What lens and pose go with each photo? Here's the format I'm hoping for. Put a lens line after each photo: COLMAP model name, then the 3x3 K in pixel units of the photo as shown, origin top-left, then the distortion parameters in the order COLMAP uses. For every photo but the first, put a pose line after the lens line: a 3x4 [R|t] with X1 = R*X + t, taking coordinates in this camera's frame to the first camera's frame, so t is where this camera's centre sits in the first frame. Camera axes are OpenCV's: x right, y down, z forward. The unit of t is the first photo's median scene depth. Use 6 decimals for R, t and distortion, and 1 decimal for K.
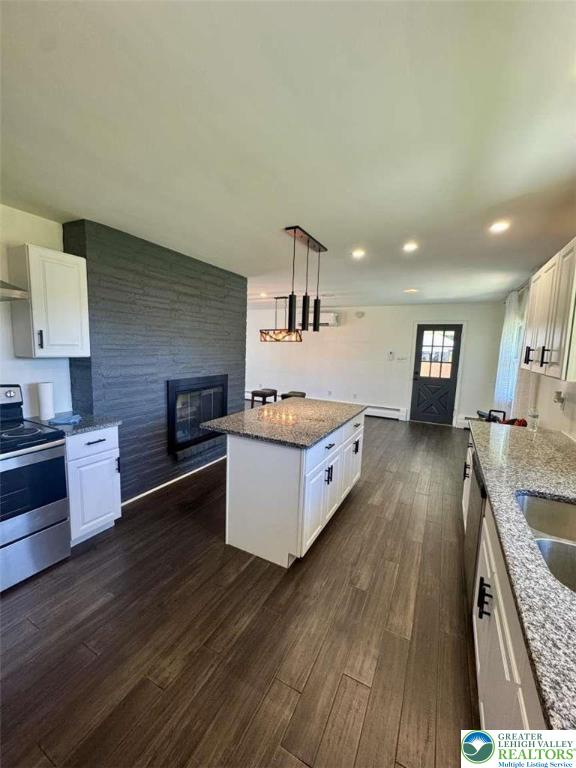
lens RADIAL K [[307.1, 0, 288.0], [0, 307.1, 384.0], [0, 0, 1]] dist [0.000396, 0.000166]
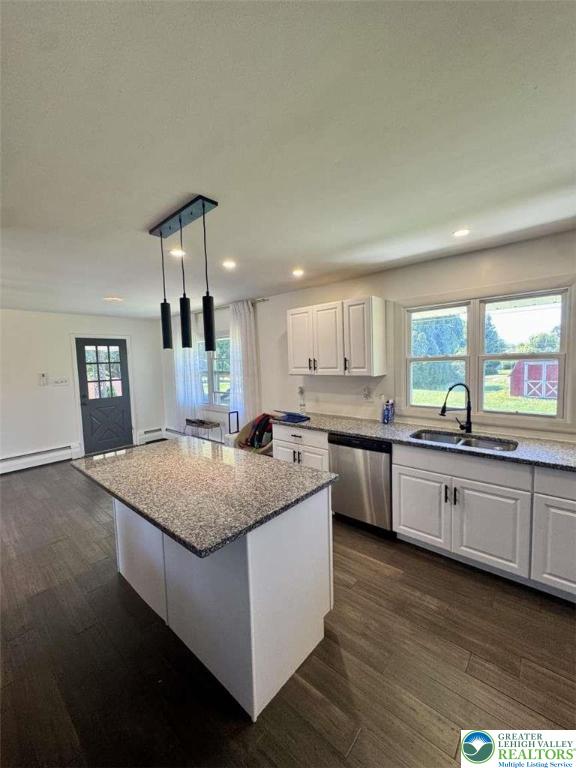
lens RADIAL K [[307.1, 0, 288.0], [0, 307.1, 384.0], [0, 0, 1]] dist [0.000396, 0.000166]
pose [[0.240808, -0.108150, 0.964528, -0.252719], [0.154844, 0.985325, 0.071822, -0.044844], [-0.958141, 0.132056, 0.254021, 0.273044]]
